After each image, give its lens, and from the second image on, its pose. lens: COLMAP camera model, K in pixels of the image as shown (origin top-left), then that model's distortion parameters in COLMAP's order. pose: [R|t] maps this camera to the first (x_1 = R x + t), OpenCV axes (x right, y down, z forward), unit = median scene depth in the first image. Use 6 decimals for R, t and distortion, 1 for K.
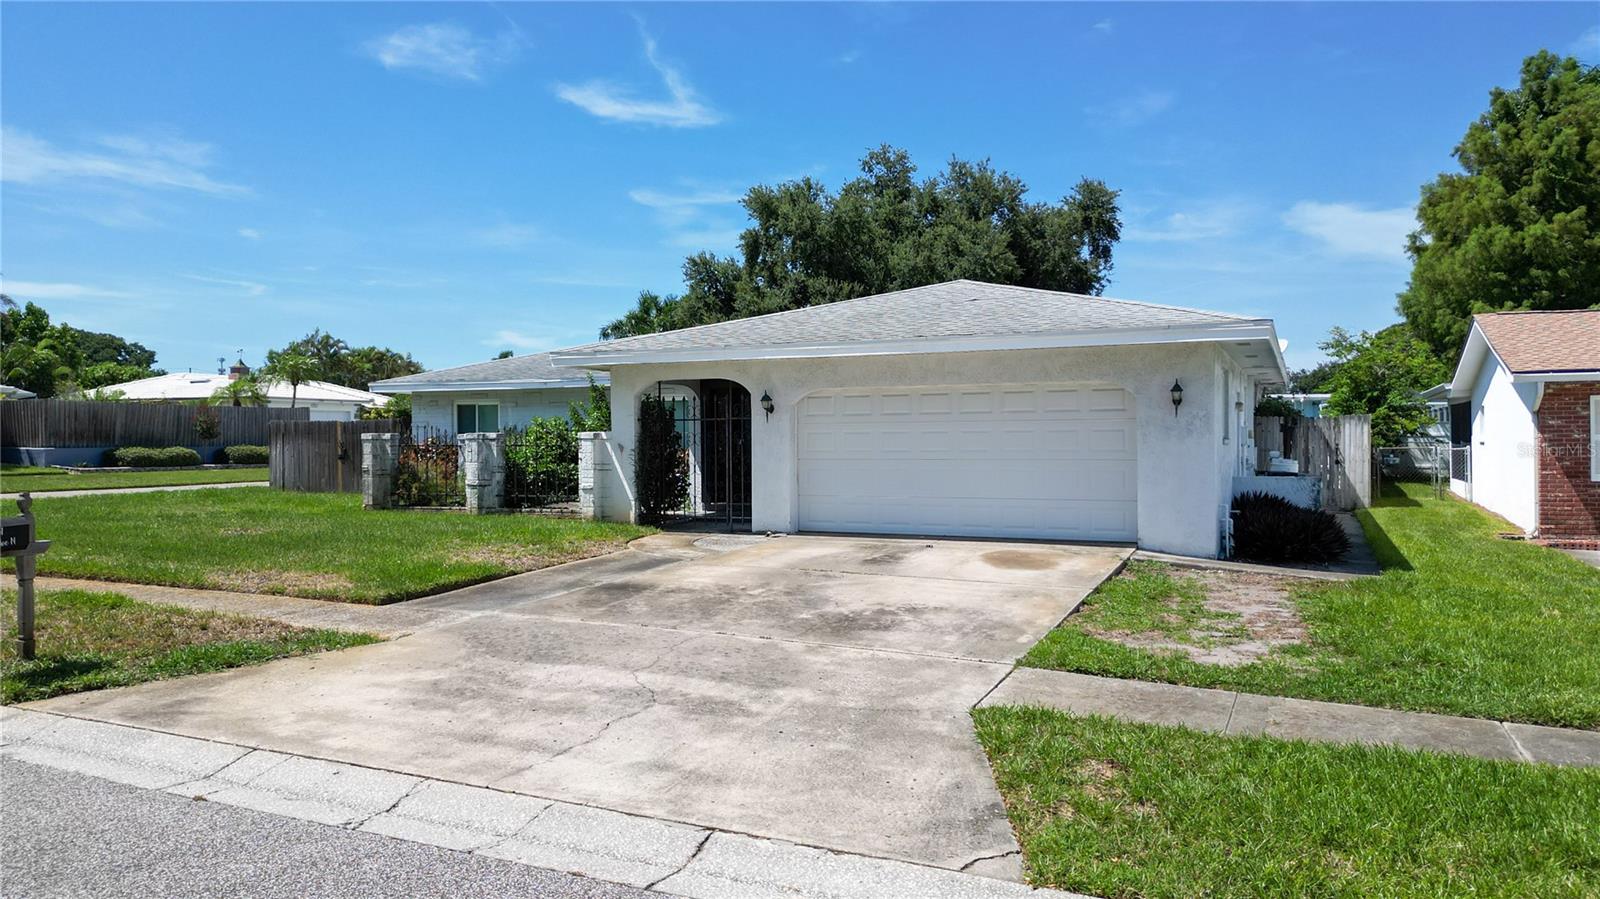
lens RADIAL K [[1123.5, 0, 800.0], [0, 1123.5, 449.5], [0, 0, 1]] dist [0.097694, -0.108052]
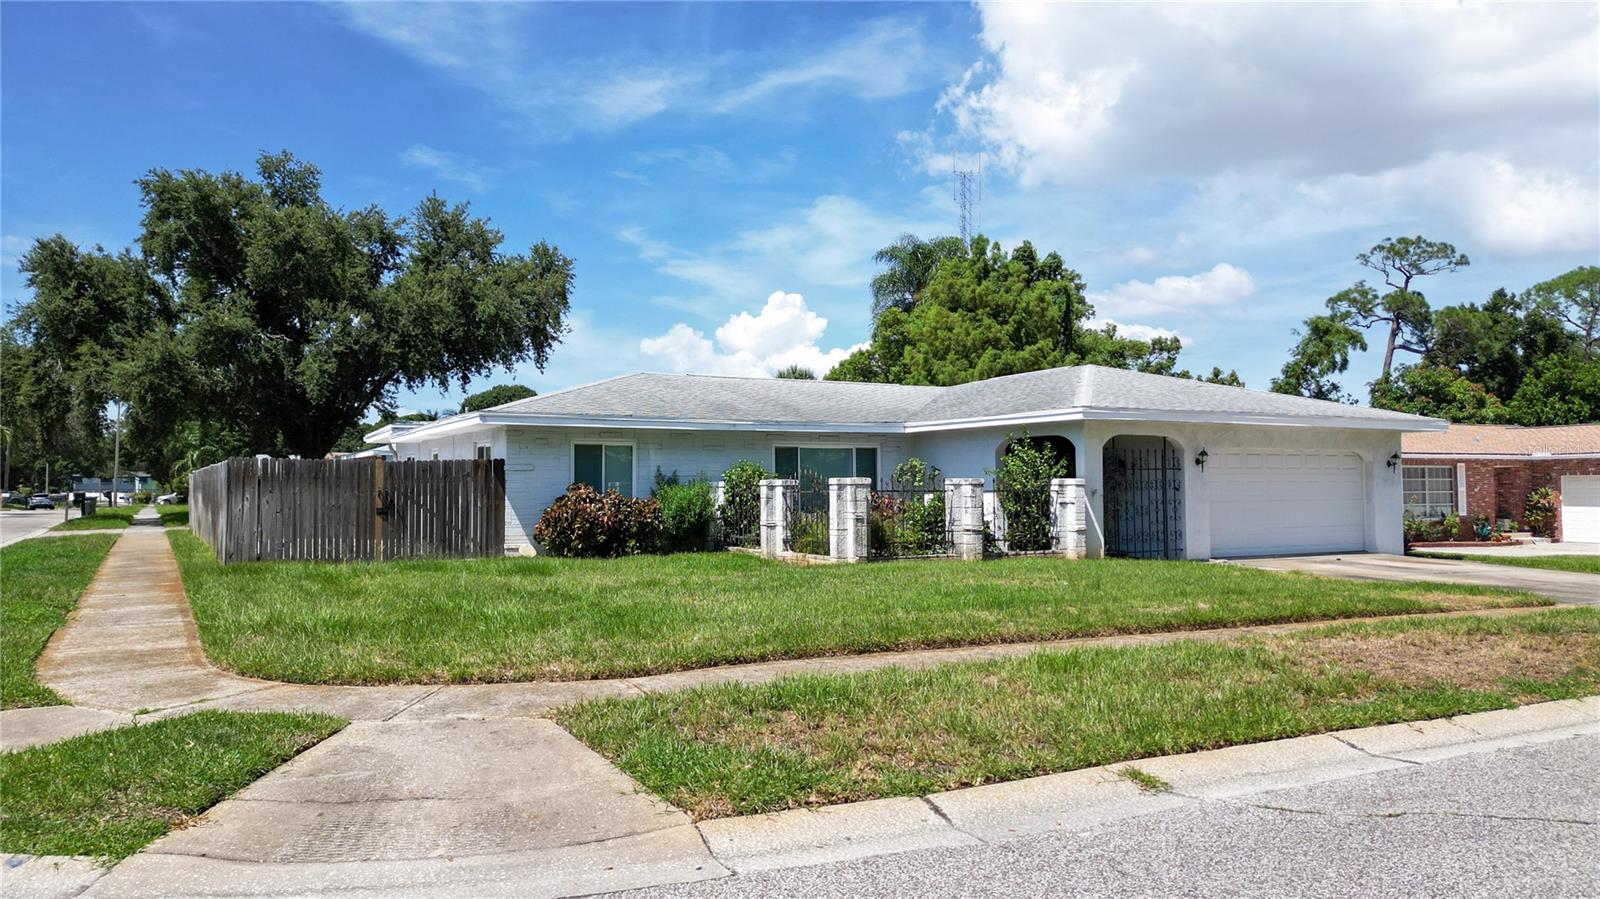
lens RADIAL K [[1127.0, 0, 801.0], [0, 1127.0, 478.9], [0, 0, 1]] dist [0.033794, -0.034917]
pose [[0.590591, 0.010146, 0.806907, -0.981059], [0.009337, 0.999768, -0.019405, 0.002740], [-0.806917, 0.018995, 0.590360, 0.450174]]
